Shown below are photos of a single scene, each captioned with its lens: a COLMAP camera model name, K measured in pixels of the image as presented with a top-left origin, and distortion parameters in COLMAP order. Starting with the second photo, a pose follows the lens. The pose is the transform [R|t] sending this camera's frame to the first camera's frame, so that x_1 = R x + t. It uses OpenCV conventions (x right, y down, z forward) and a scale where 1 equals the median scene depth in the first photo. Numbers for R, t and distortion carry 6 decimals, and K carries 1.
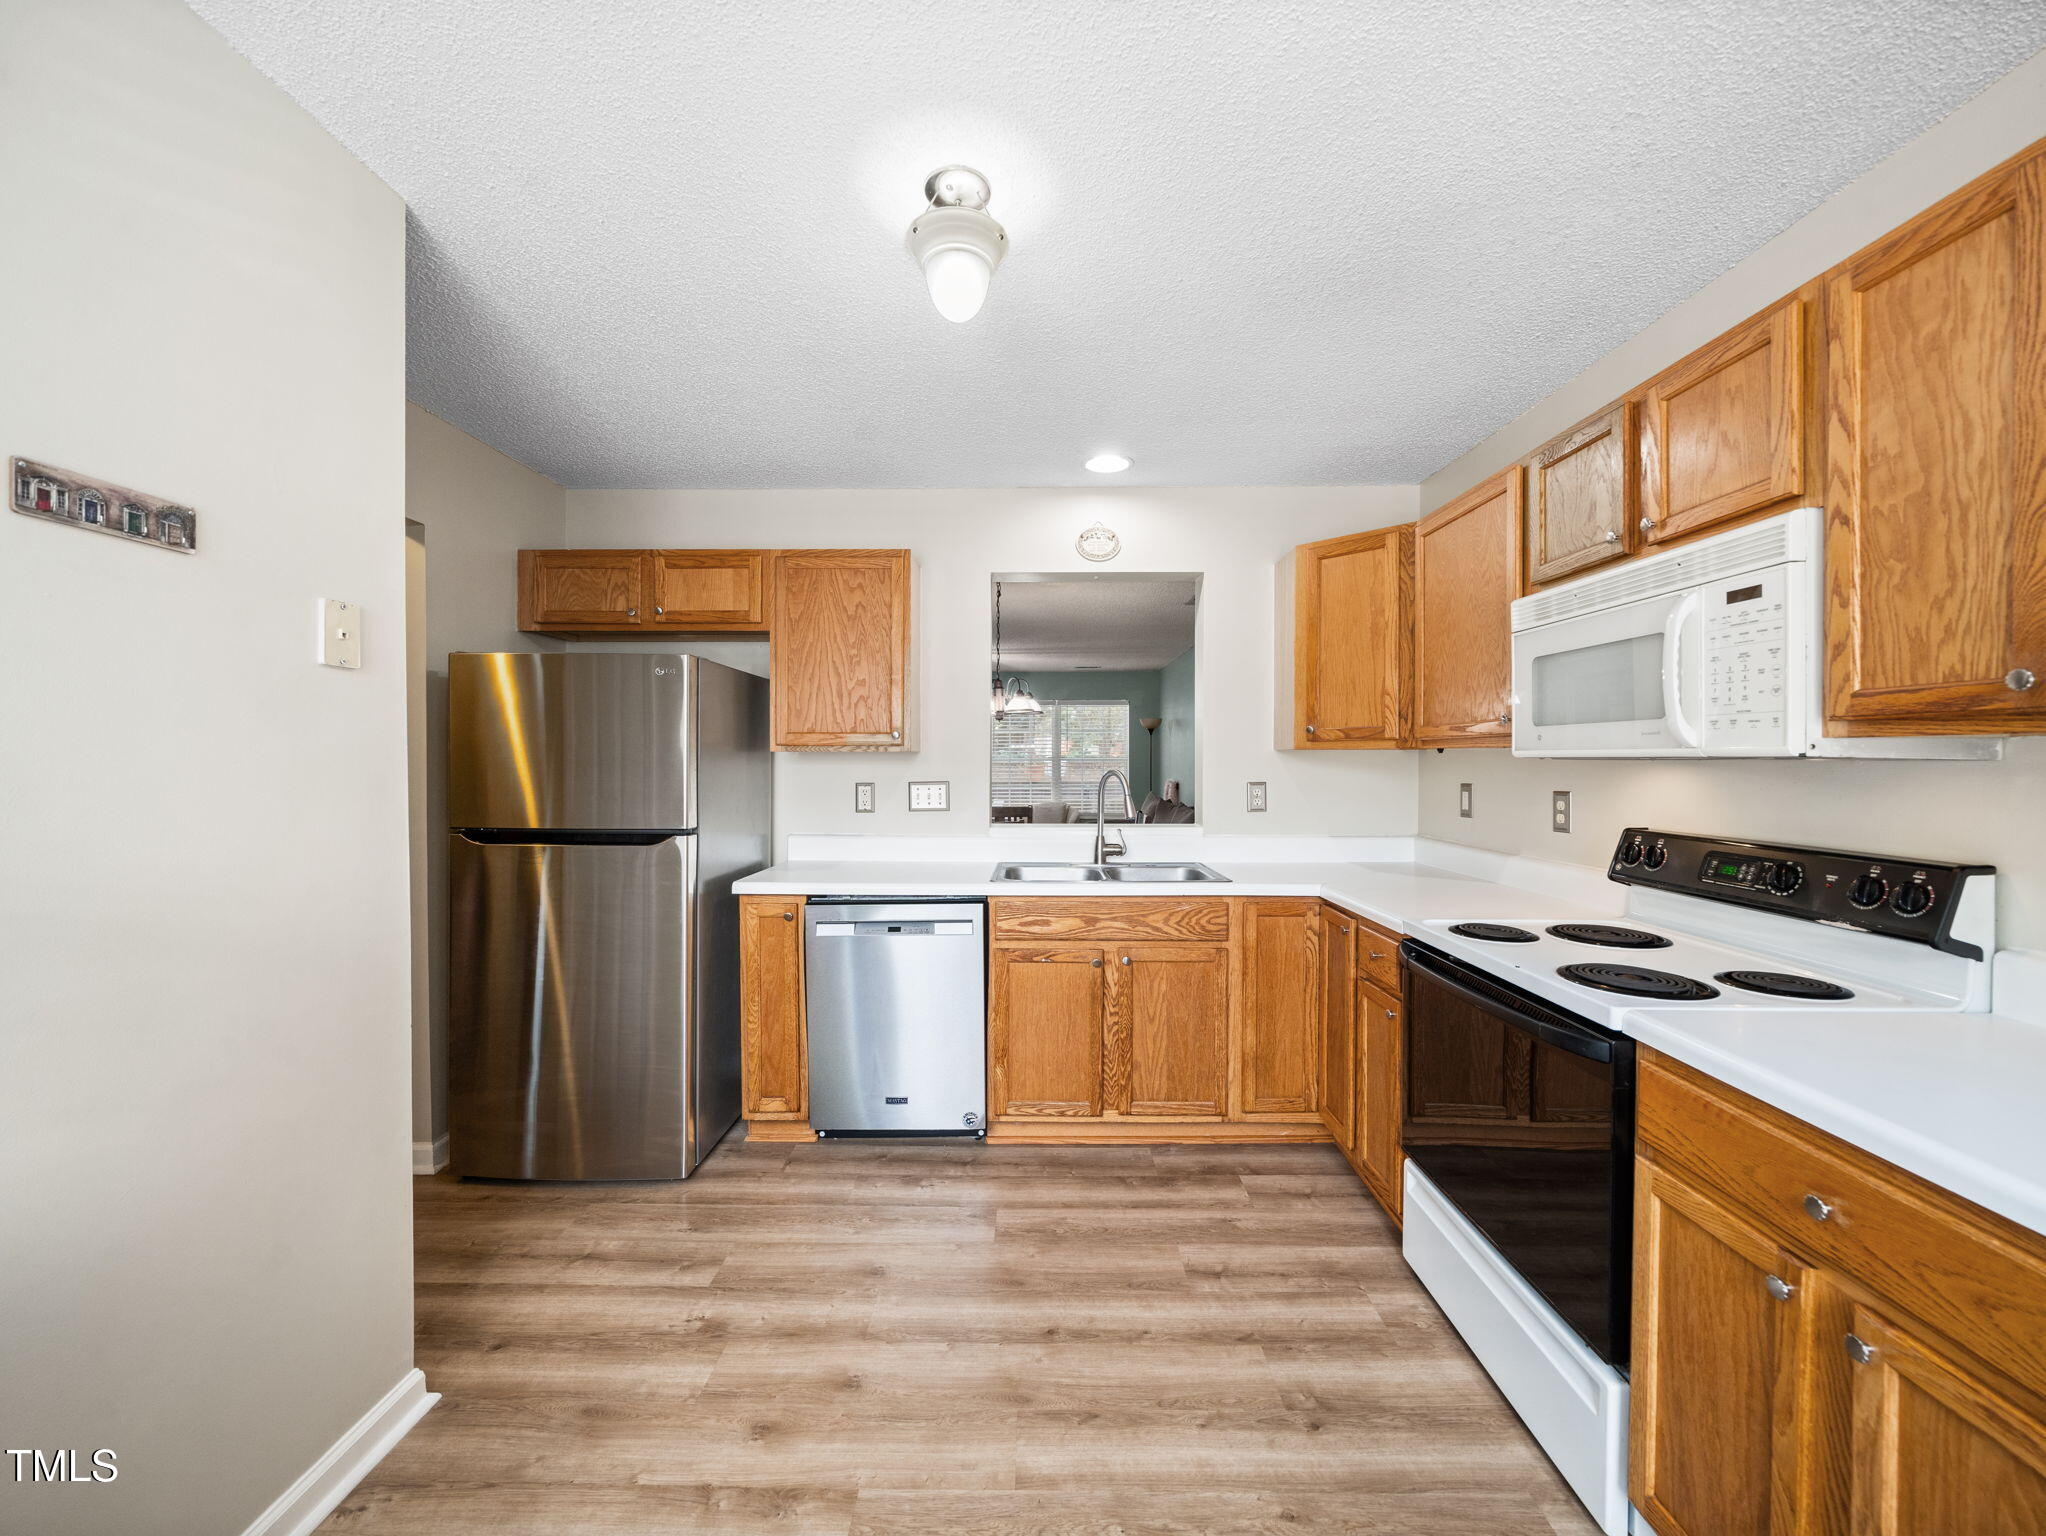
lens RADIAL K [[792.0, 0, 1023.0], [0, 792.0, 768.0], [0, 0, 1]] dist [-0.002057, -0.000652]
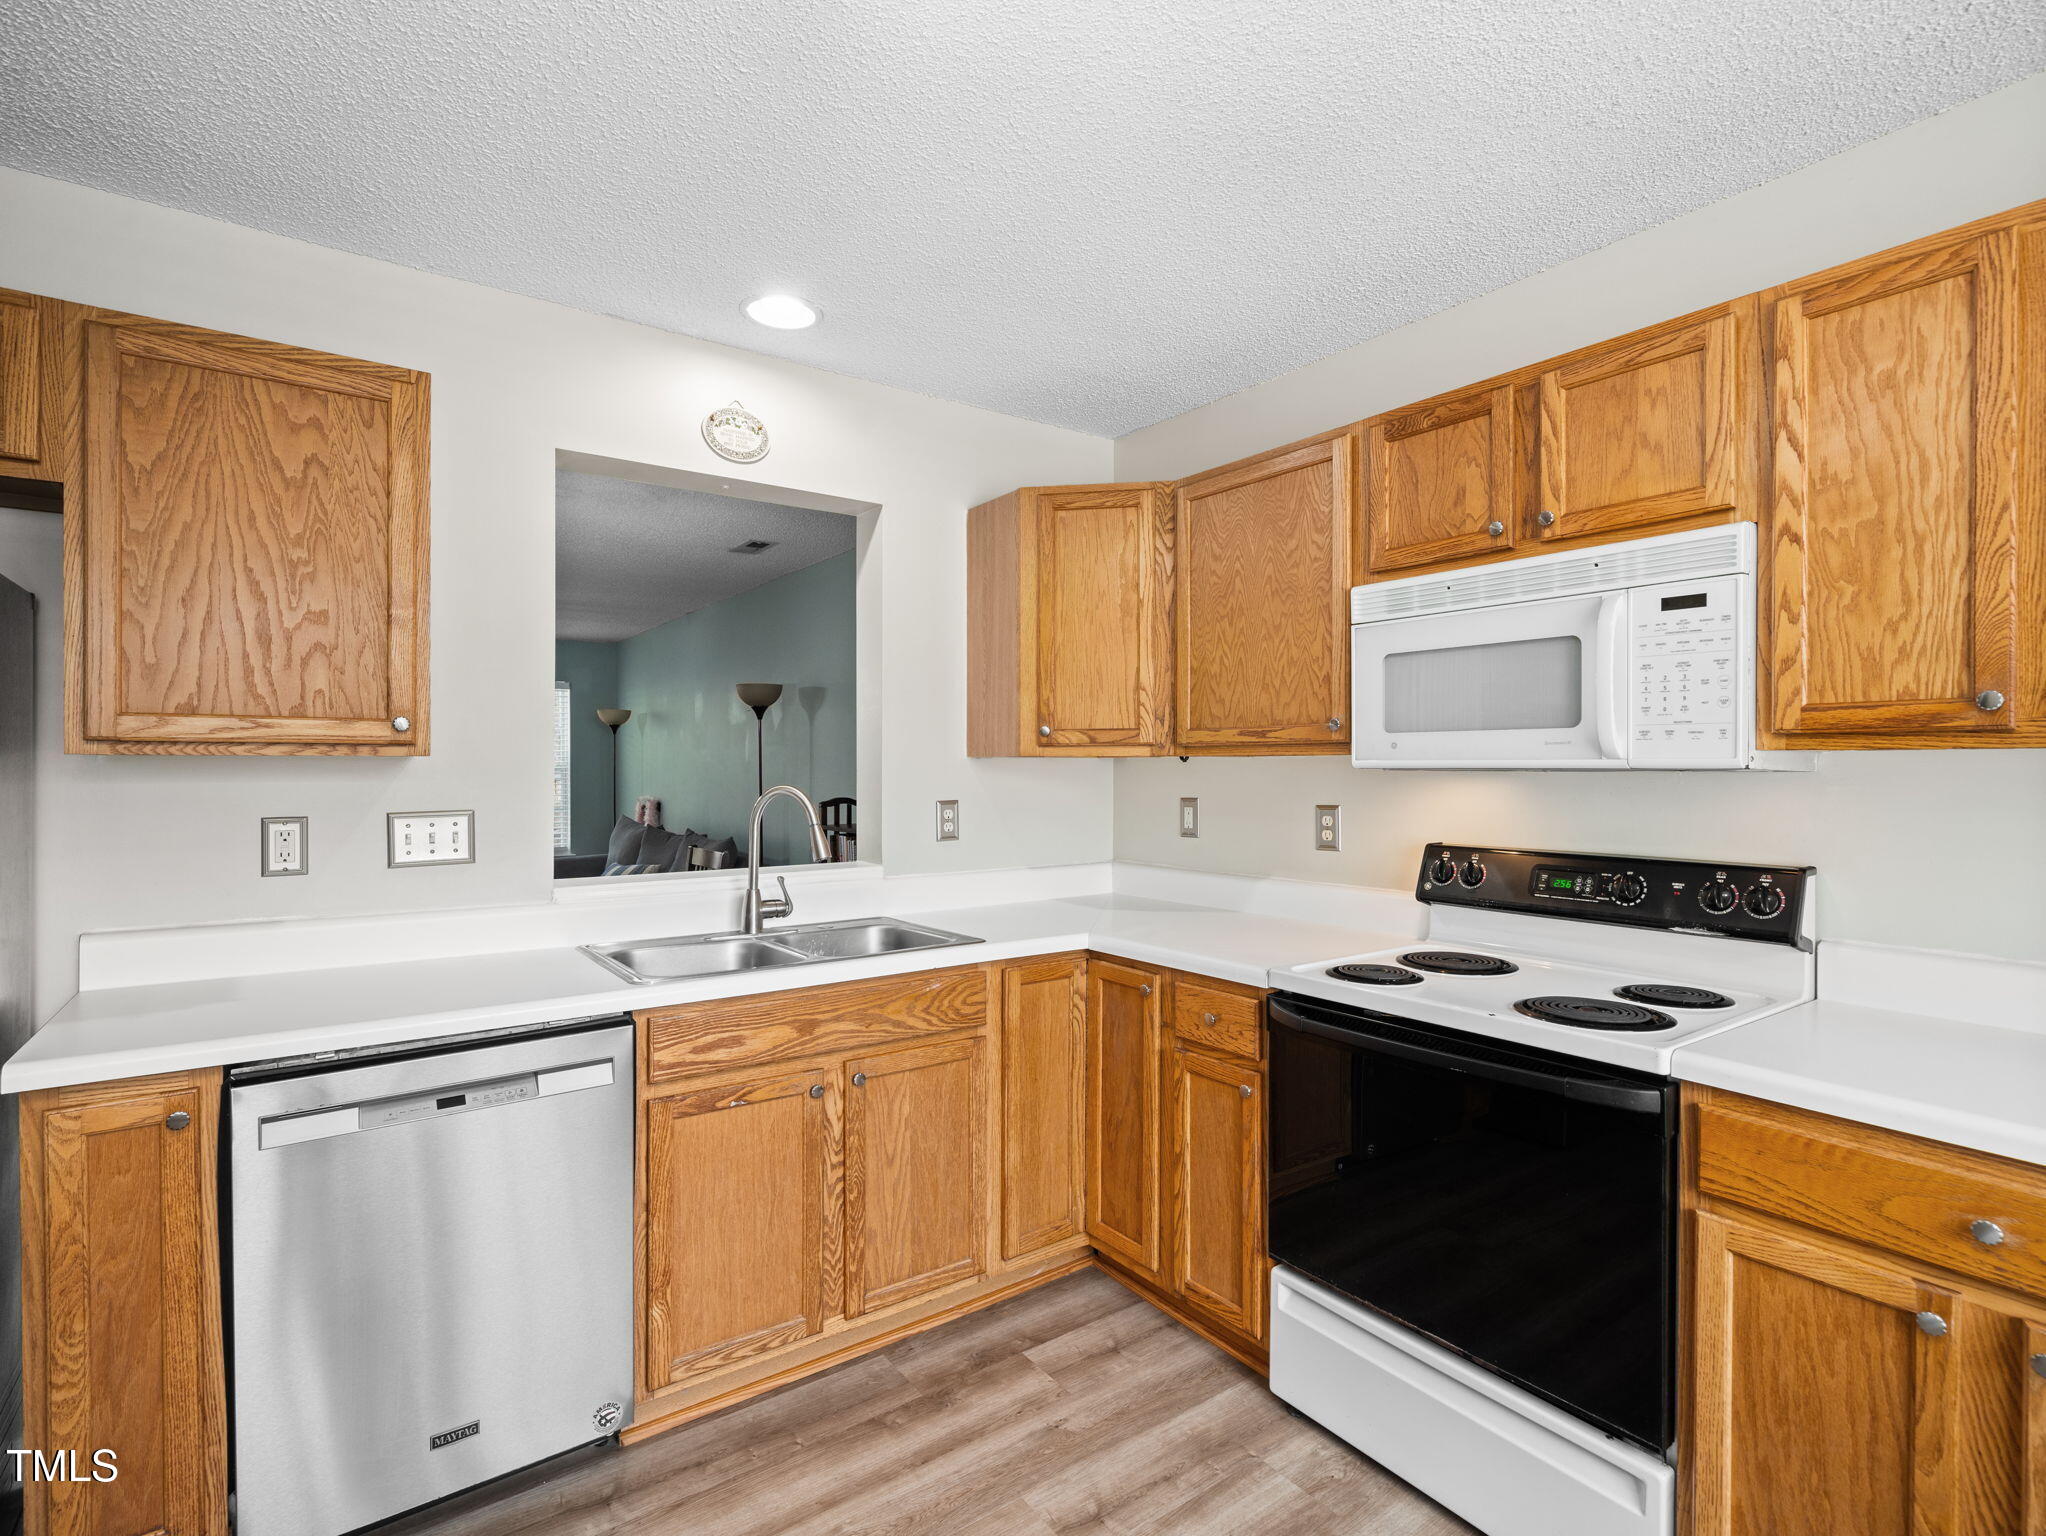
lens RADIAL K [[1003.5, 0, 1022.5], [0, 1003.5, 772.6], [0, 0, 1]] dist [0.002258, -0.000151]
pose [[0.804588, -0.003031, 0.593826, -0.287128], [0.006241, 0.999975, -0.003353, -0.006146], [-0.593800, 0.006404, 0.804587, 0.291752]]
